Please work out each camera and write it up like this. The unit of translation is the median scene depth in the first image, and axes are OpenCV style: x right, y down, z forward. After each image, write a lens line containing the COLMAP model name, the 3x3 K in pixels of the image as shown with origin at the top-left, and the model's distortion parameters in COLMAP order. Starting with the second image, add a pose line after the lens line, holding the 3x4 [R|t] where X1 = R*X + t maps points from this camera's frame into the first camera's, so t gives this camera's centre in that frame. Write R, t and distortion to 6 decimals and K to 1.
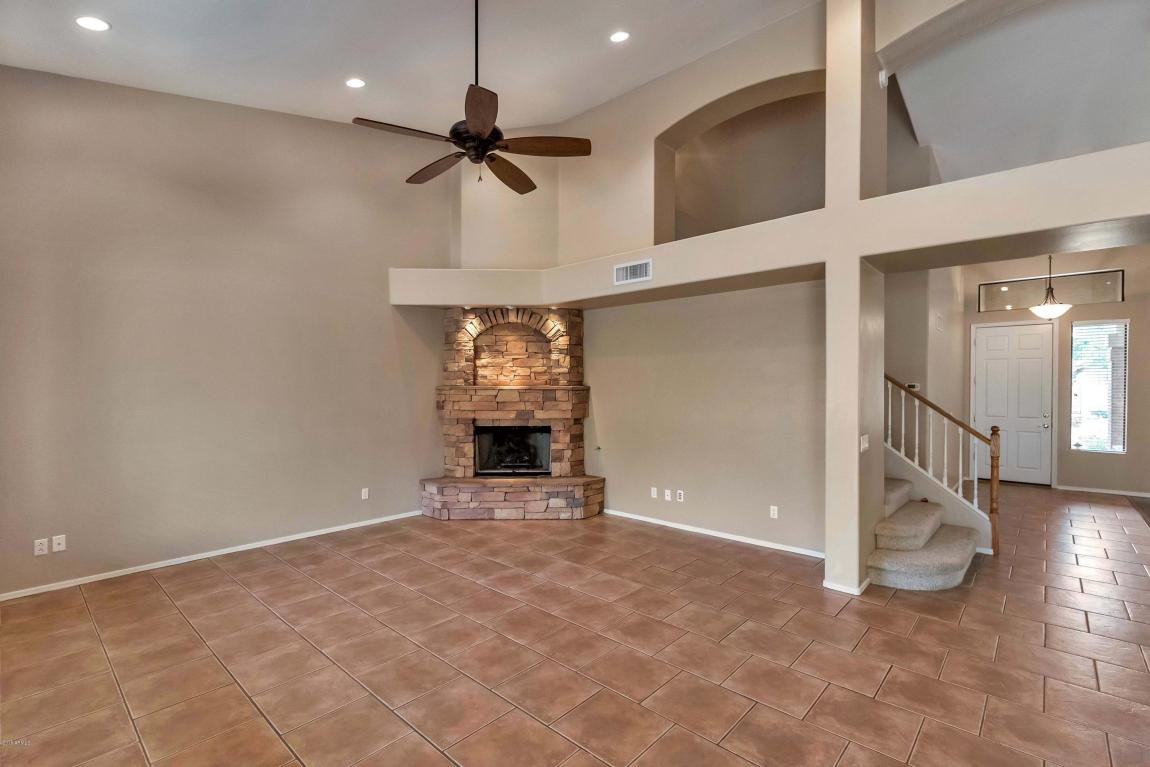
lens RADIAL K [[519.1, 0, 577.1], [0, 519.1, 385.1], [0, 0, 1]] dist [-0.001915, -0.000570]
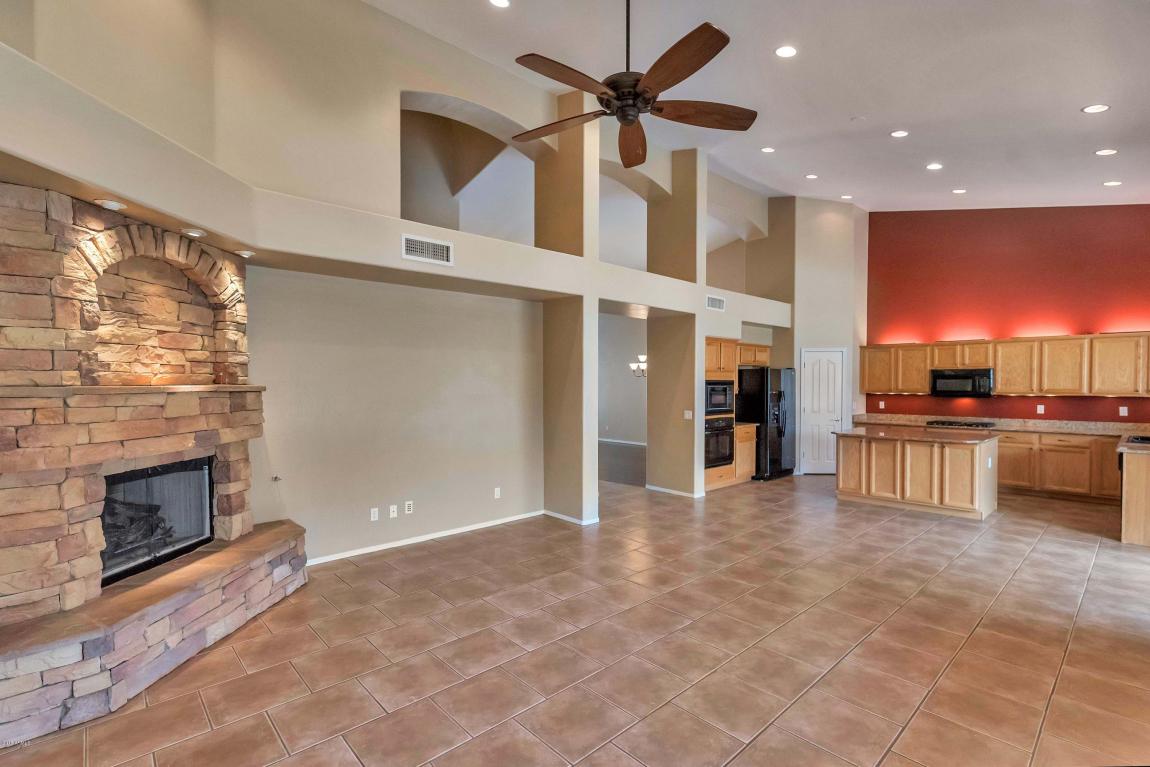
lens RADIAL K [[526.7, 0, 573.3], [0, 526.7, 394.3], [0, 0, 1]] dist [0.000428, 0.000366]
pose [[0.095191, -0.022254, 0.995210, -0.602449], [0.000814, 0.999751, 0.022278, -0.001195], [-0.995459, -0.001310, 0.095185, 0.564965]]
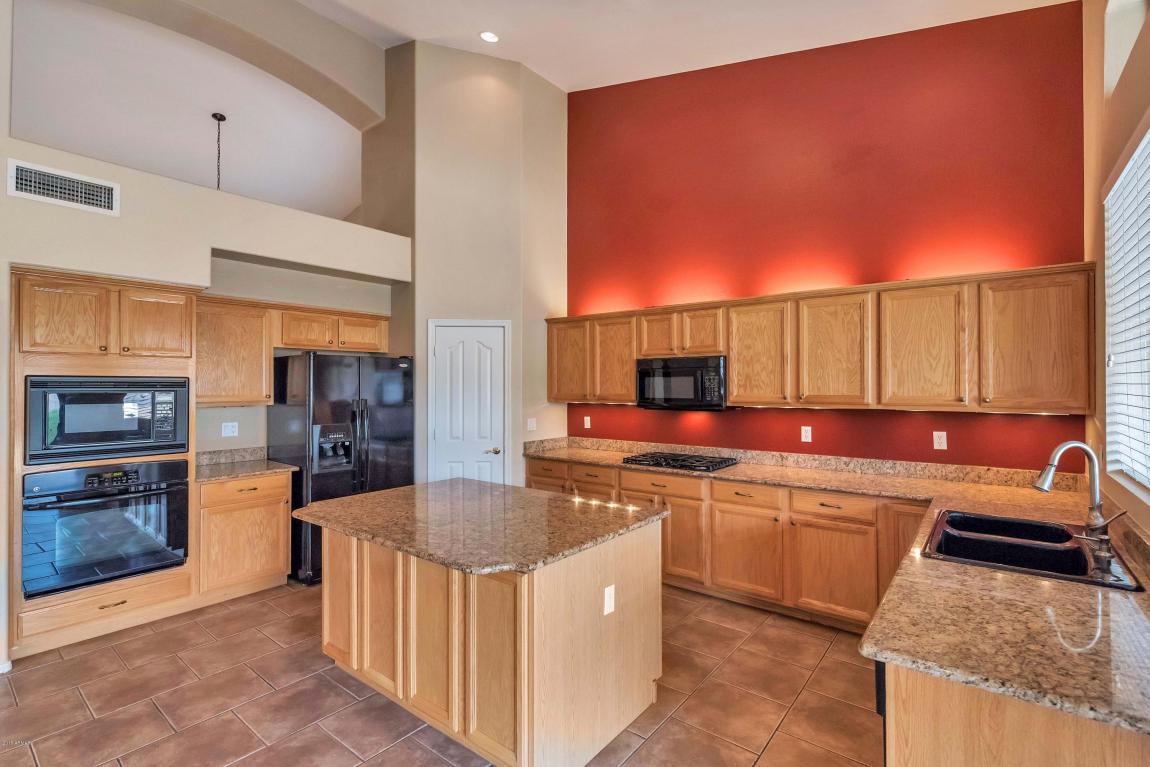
lens RADIAL K [[519.1, 0, 577.1], [0, 519.1, 385.1], [0, 0, 1]] dist [-0.001915, -0.000570]
pose [[-0.061742, 0.000953, 0.998092, 0.098044], [0.001491, 0.999999, -0.000862, 0.002641], [-0.998091, 0.001435, -0.061743, -0.074013]]
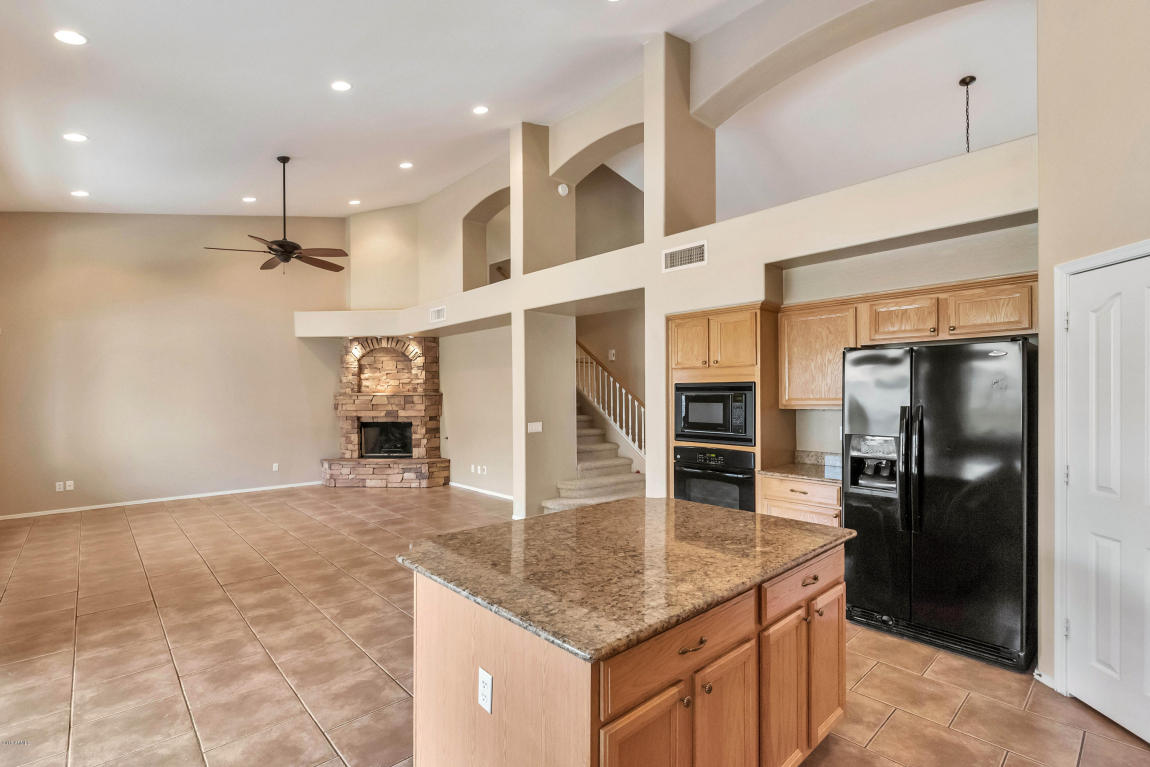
lens RADIAL K [[526.7, 0, 573.3], [0, 526.7, 394.3], [0, 0, 1]] dist [0.000428, 0.000366]
pose [[0.995603, -0.005146, -0.093527, 0.514561], [0.005211, 0.999986, 0.000457, 0.007193], [0.093523, -0.000942, 0.995617, -0.363141]]
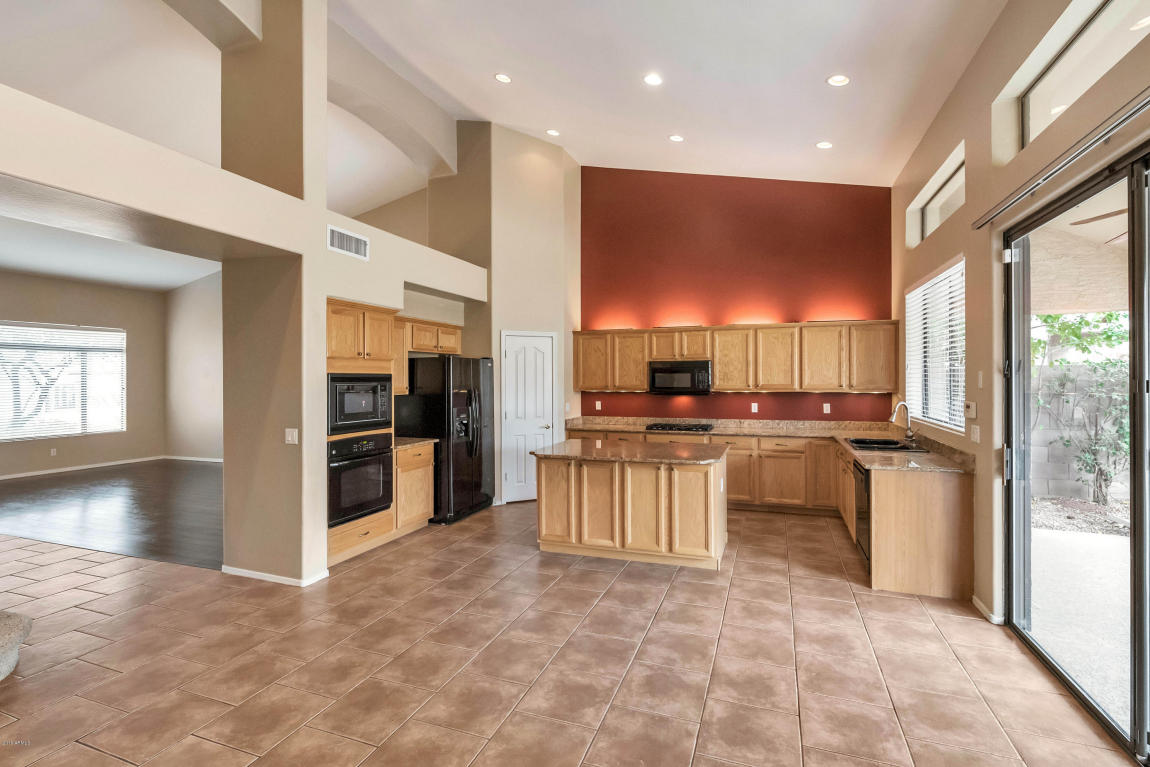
lens RADIAL K [[536.1, 0, 571.5], [0, 536.1, 380.2], [0, 0, 1]] dist [-0.000086, 0.000142]
pose [[-0.365662, -0.001428, 0.930746, -0.165409], [0.003806, 0.999988, 0.003030, 0.001270], [-0.930740, 0.004650, -0.365653, 0.348021]]
